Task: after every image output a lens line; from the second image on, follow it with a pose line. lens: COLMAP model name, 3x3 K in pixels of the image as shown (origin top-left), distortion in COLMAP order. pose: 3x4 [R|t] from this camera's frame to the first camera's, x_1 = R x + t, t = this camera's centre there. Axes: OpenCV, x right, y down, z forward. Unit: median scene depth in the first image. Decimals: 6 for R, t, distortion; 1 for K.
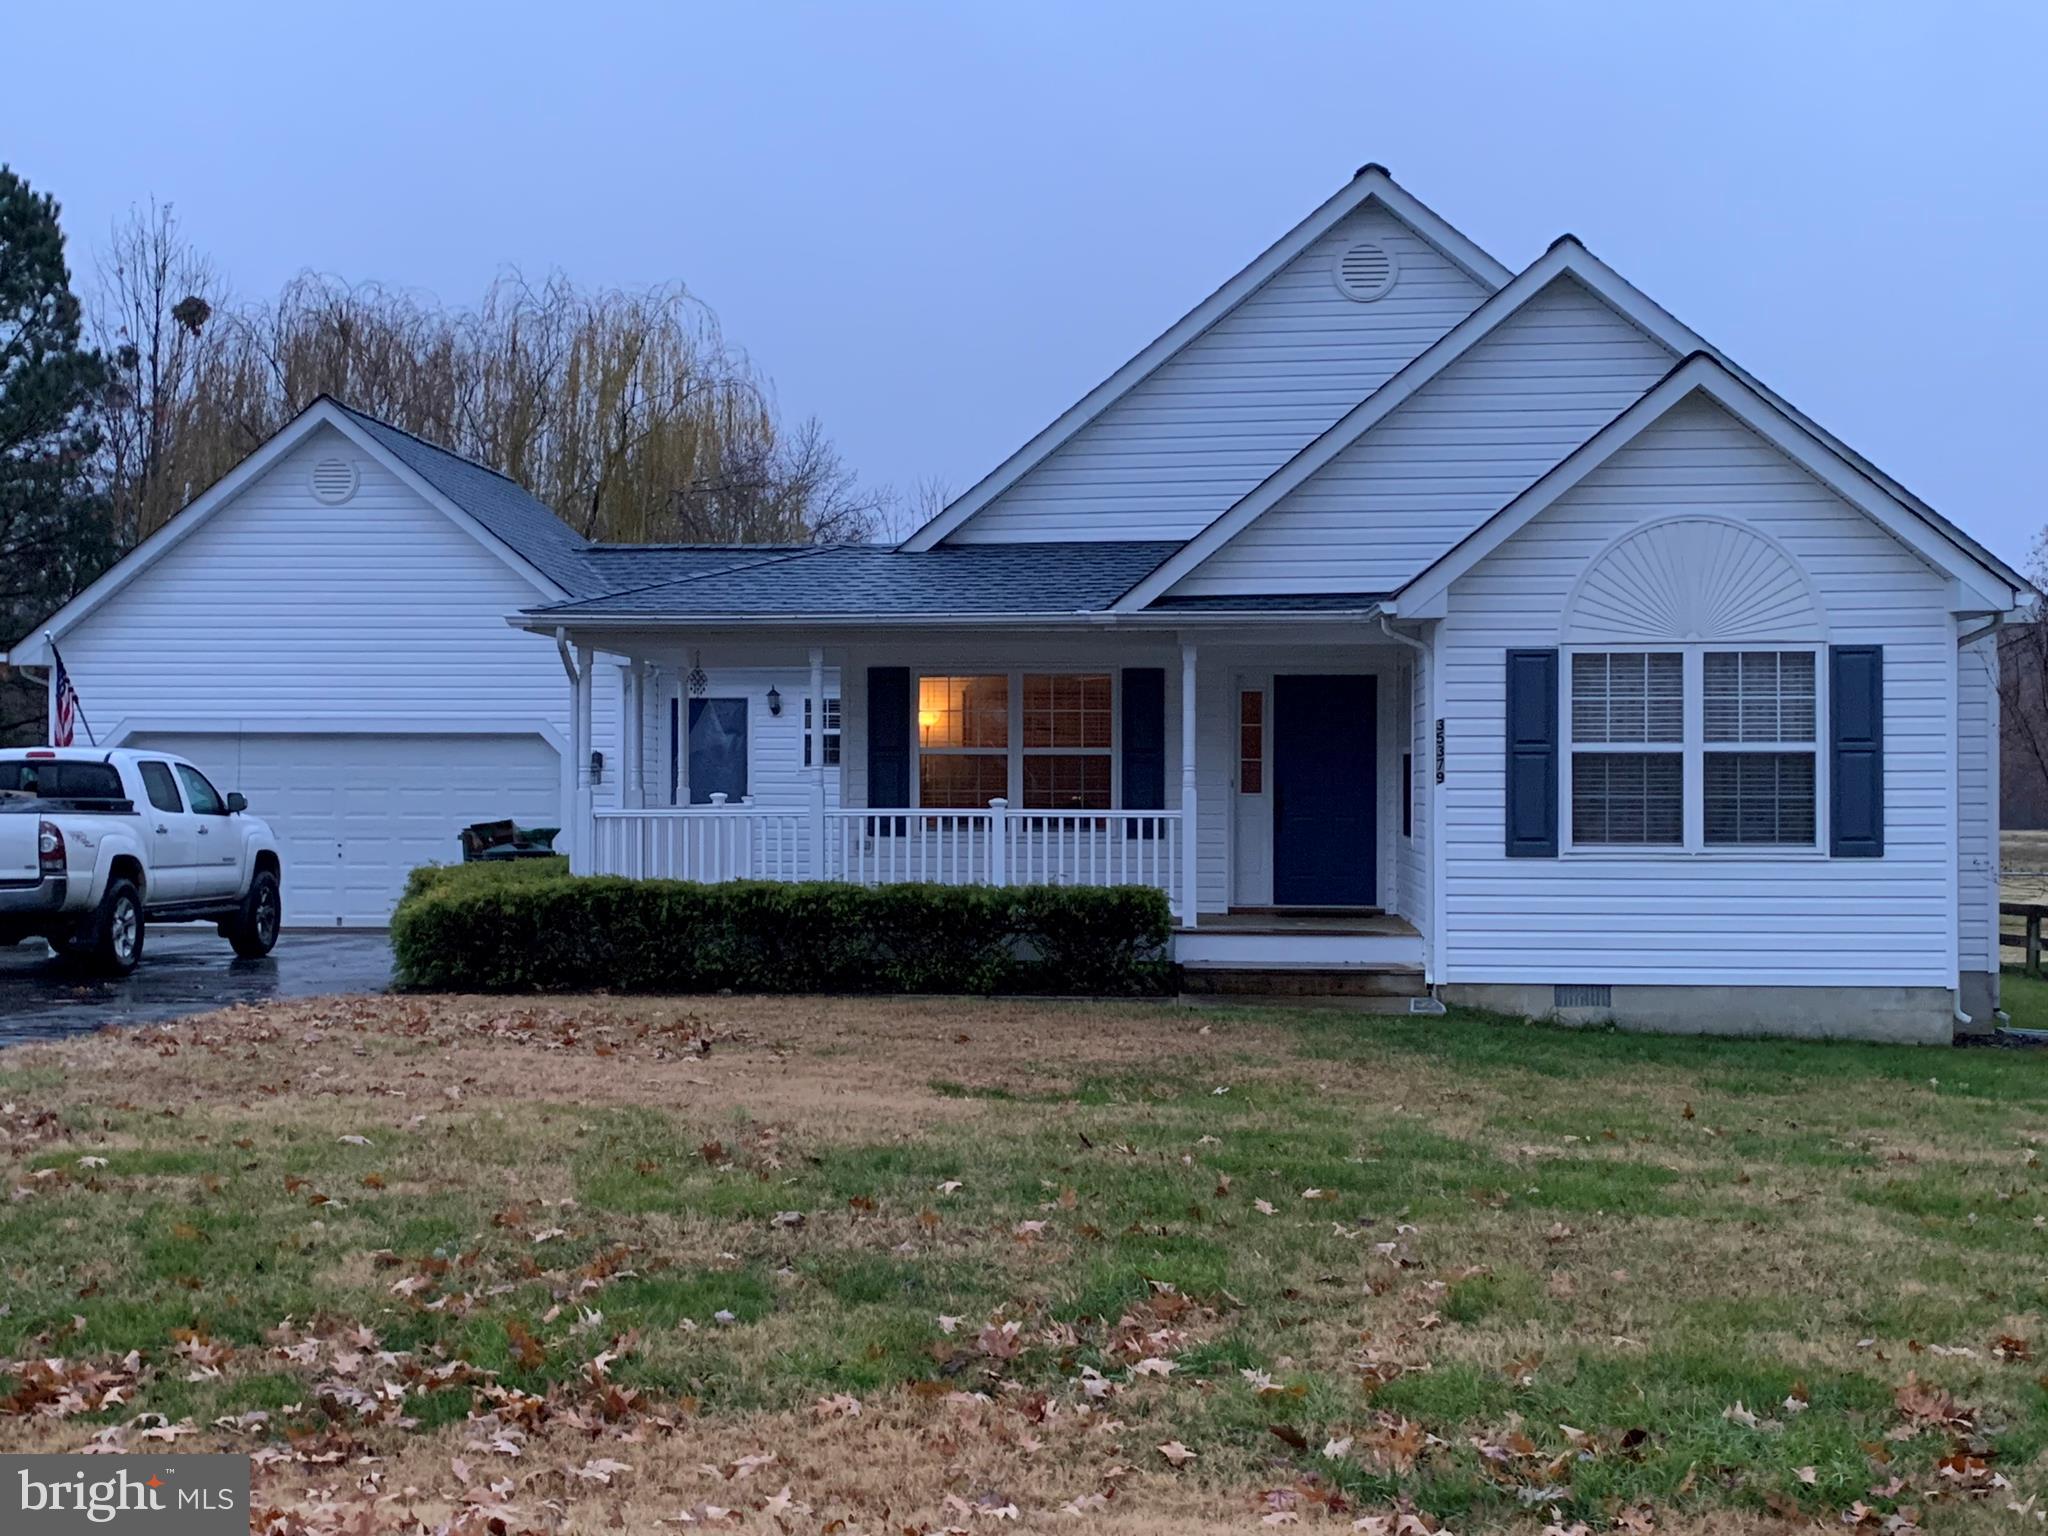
lens RADIAL K [[2544.4, 0, 1024.5], [0, 2544.4, 765.2], [0, 0, 1]] dist [0.039276, 0.000000]
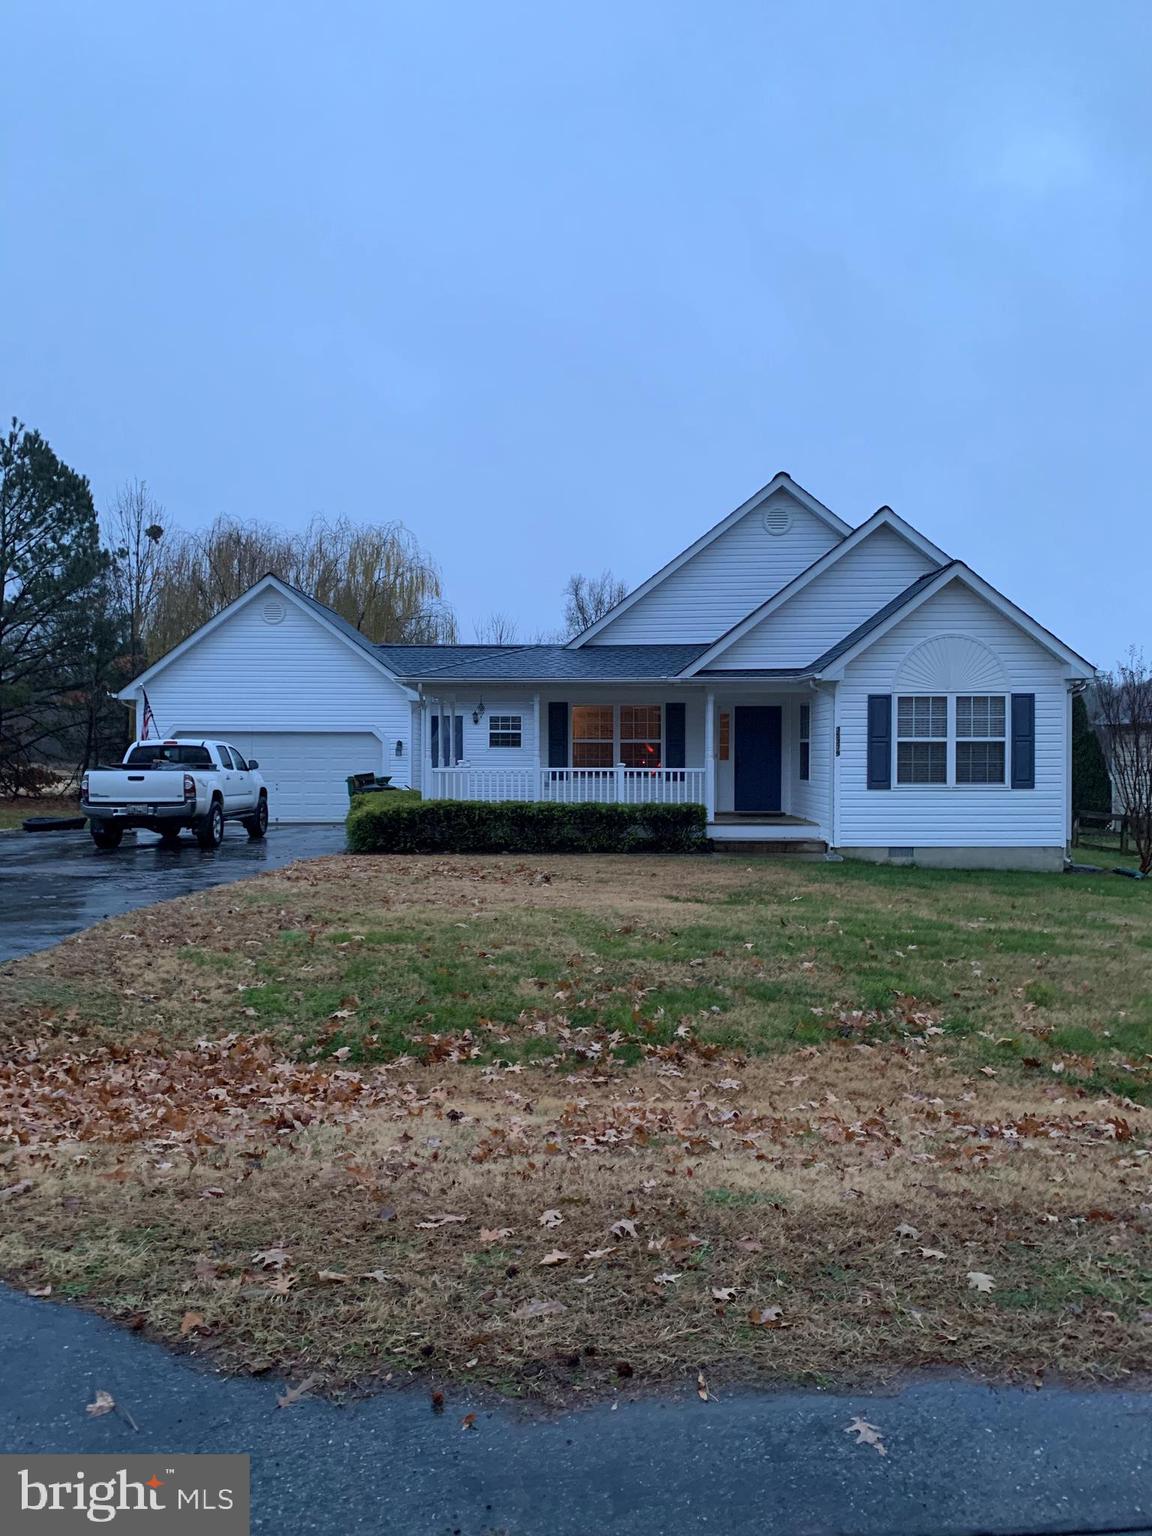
lens RADIAL K [[1157.6, 0, 573.0], [0, 1157.6, 767.7], [0, 0, 1]] dist [0.042425, -0.062012]
pose [[0.996893, -0.001504, 0.078752, -0.129405], [-0.000041, 0.999808, 0.019605, -0.002129], [-0.078766, -0.019547, 0.996701, 0.018176]]
